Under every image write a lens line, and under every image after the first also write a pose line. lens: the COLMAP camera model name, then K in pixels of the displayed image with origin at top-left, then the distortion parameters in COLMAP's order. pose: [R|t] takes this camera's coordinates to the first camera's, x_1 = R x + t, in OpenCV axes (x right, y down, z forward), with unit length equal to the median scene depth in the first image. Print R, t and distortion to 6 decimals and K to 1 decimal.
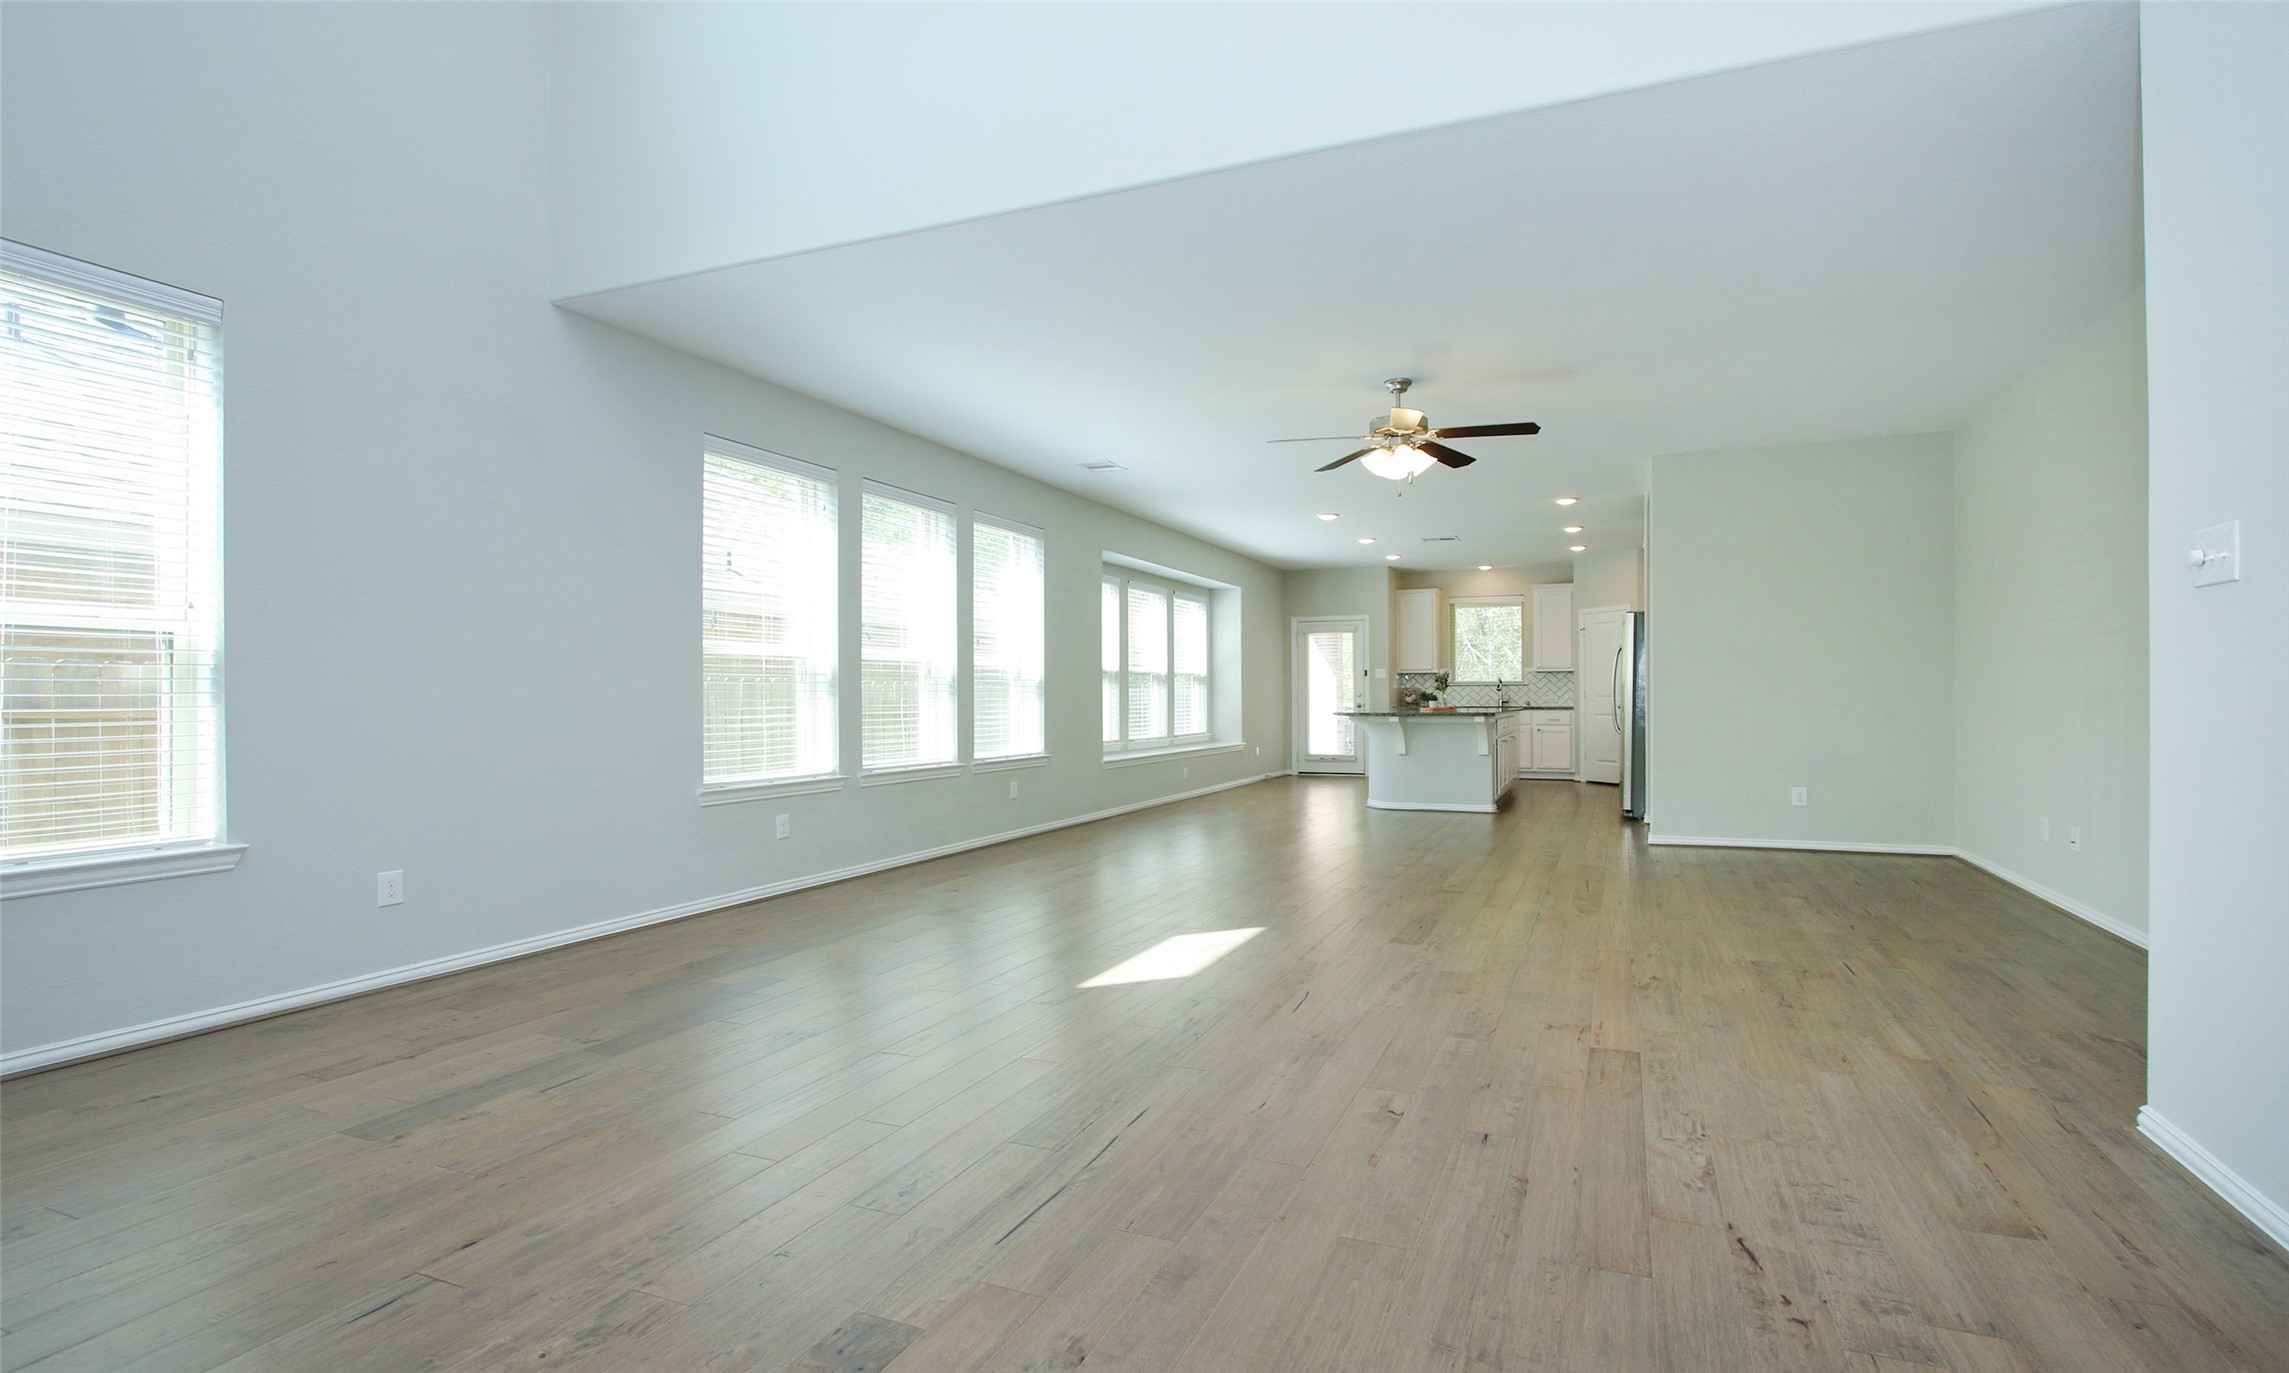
lens RADIAL K [[1059.3, 0, 1202.8], [0, 1059.3, 690.3], [0, 0, 1]] dist [-0.017107, 0.000195]
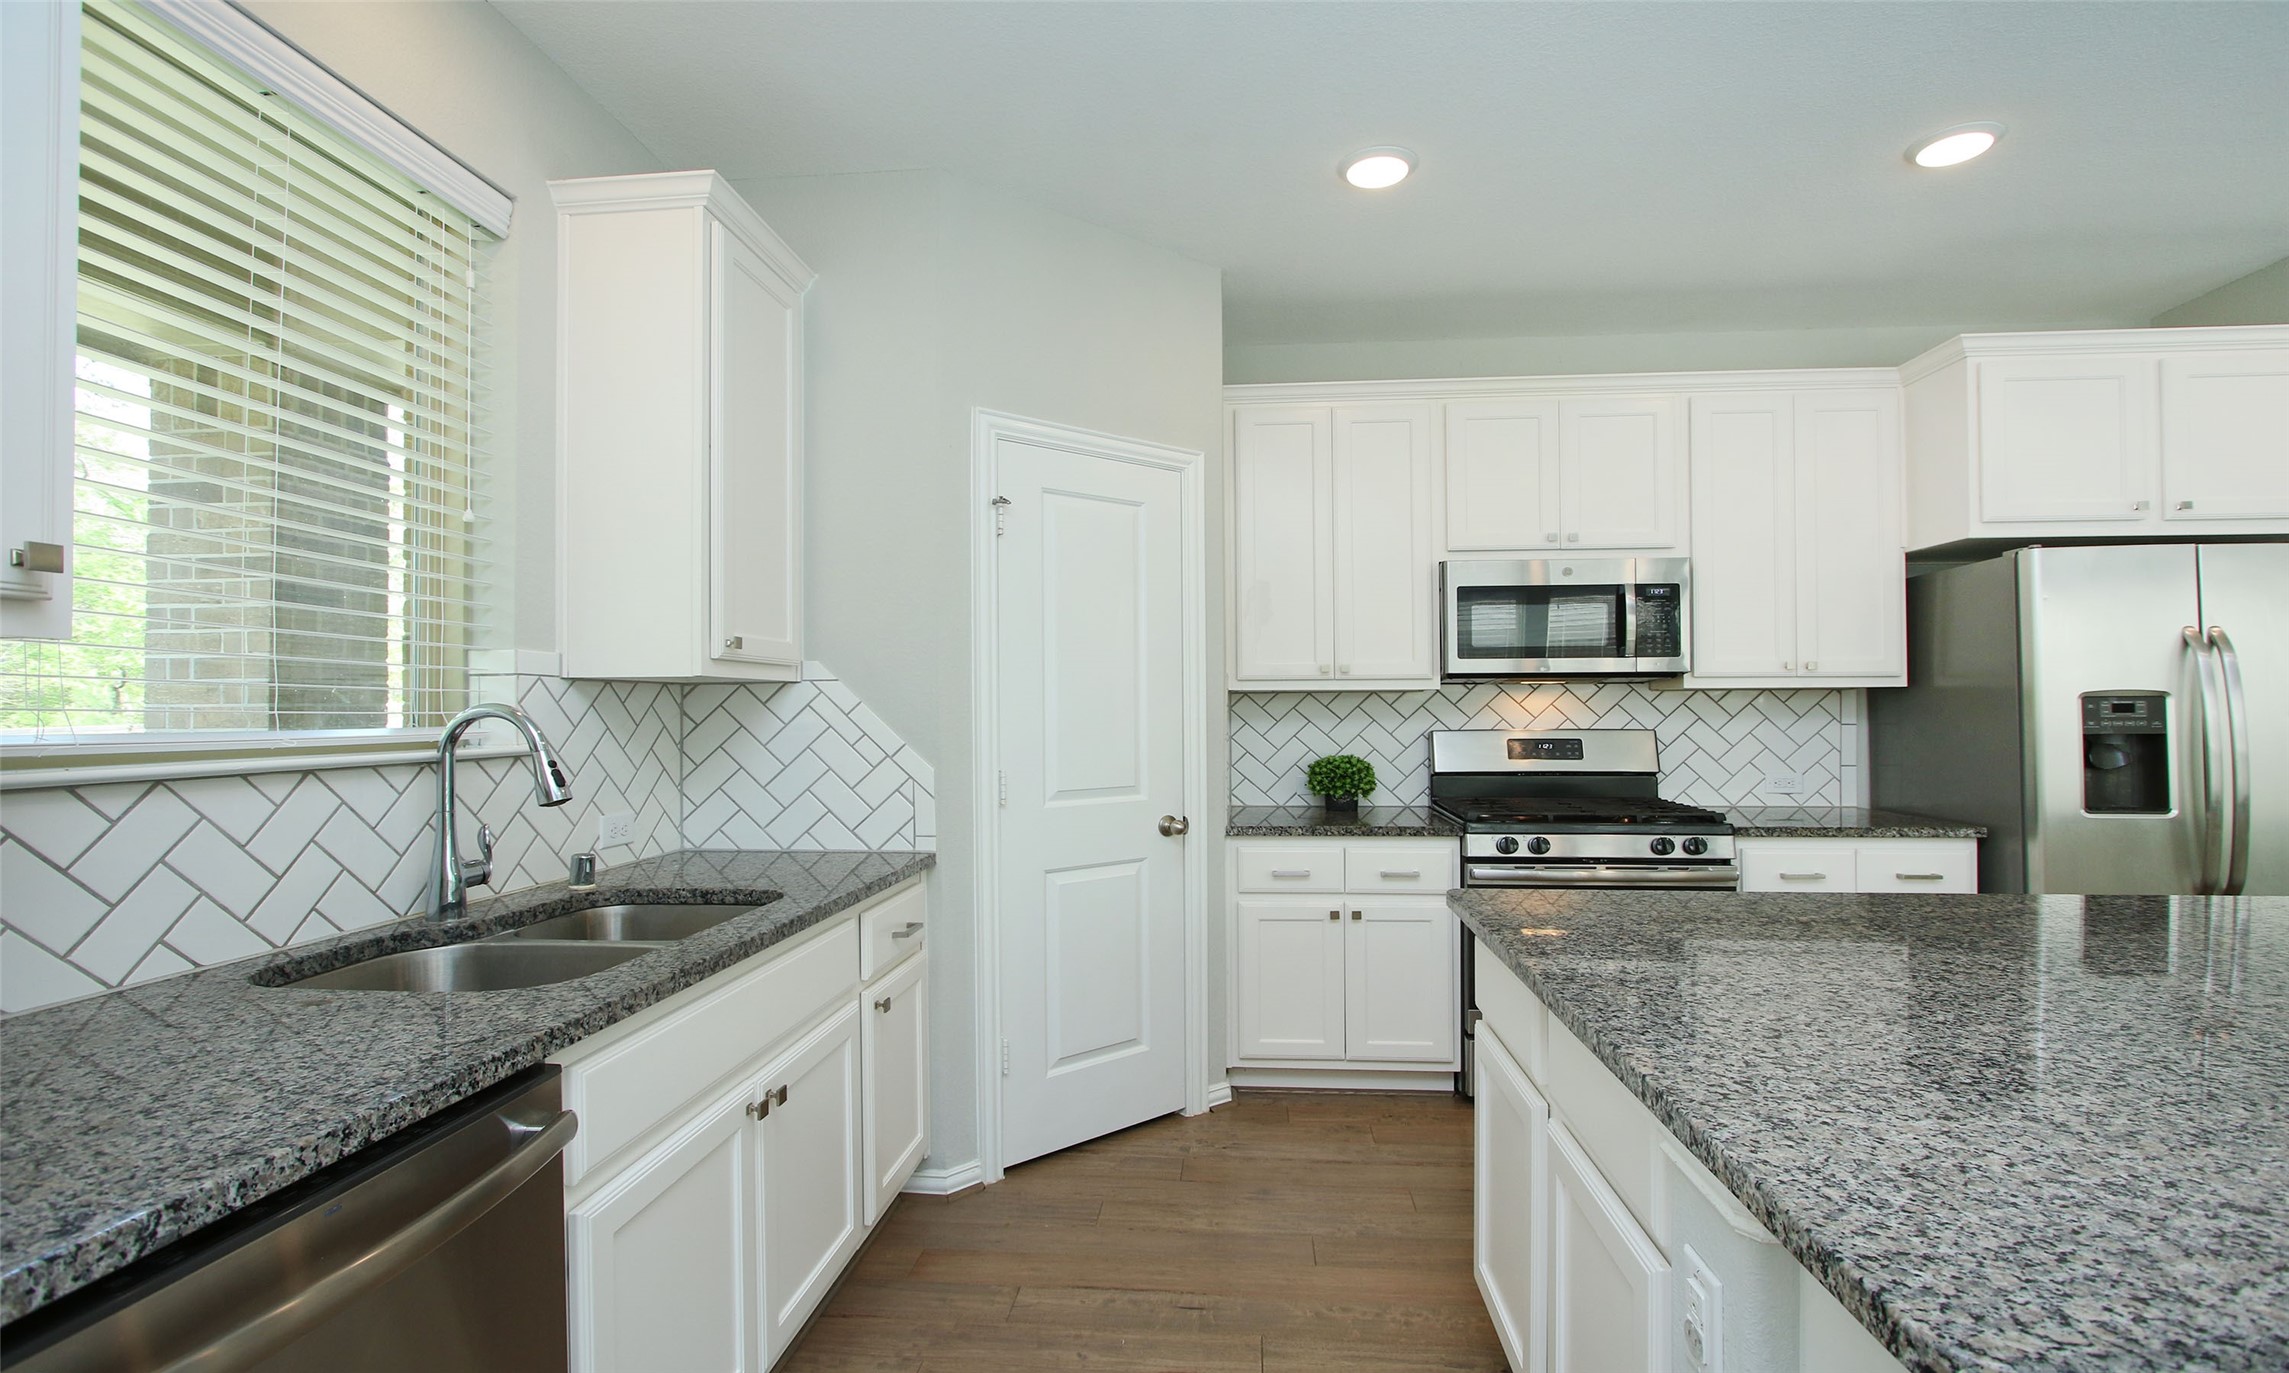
lens RADIAL K [[1048.6, 0, 1153.2], [0, 1048.6, 698.3], [0, 0, 1]] dist [-0.024582, 0.005299]
pose [[-0.281944, 0.013240, 0.959339, 0.126853], [0.002923, 0.999912, -0.012940, -0.011833], [-0.959426, -0.000844, -0.281958, 0.969354]]
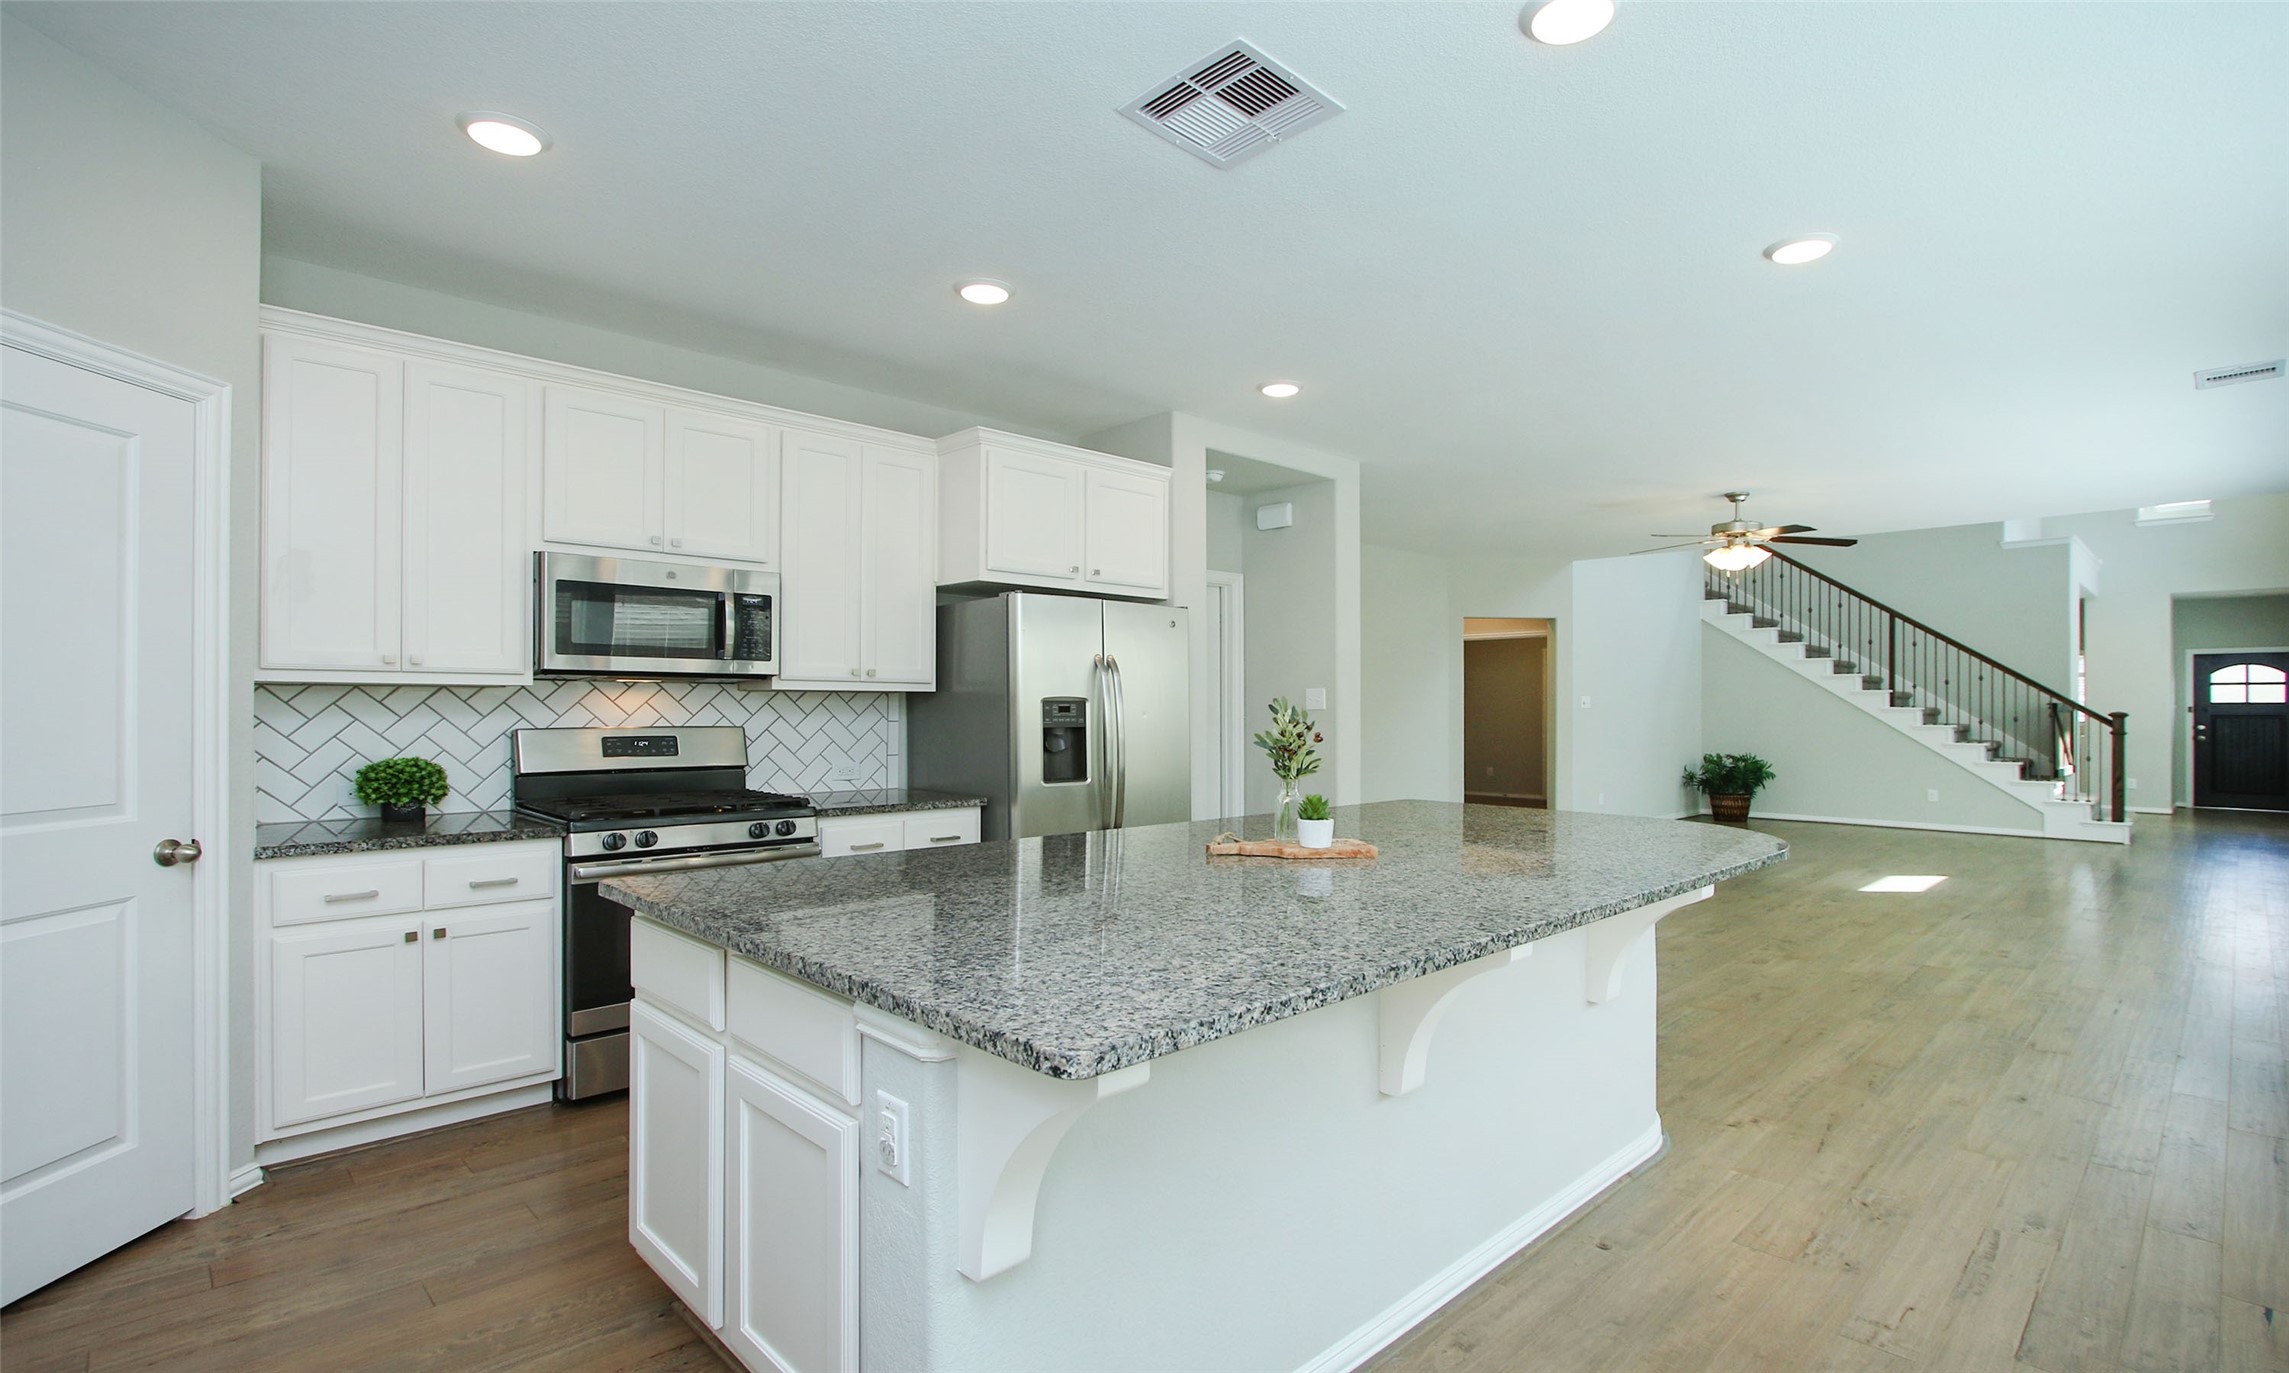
lens RADIAL K [[1061.3, 0, 1153.8], [0, 1061.3, 697.5], [0, 0, 1]] dist [-0.018524, 0.000282]
pose [[-0.910863, 0.003032, 0.412697, 0.119612], [-0.002128, 0.999925, -0.012043, -0.011660], [-0.412703, -0.011848, -0.910789, 0.994835]]
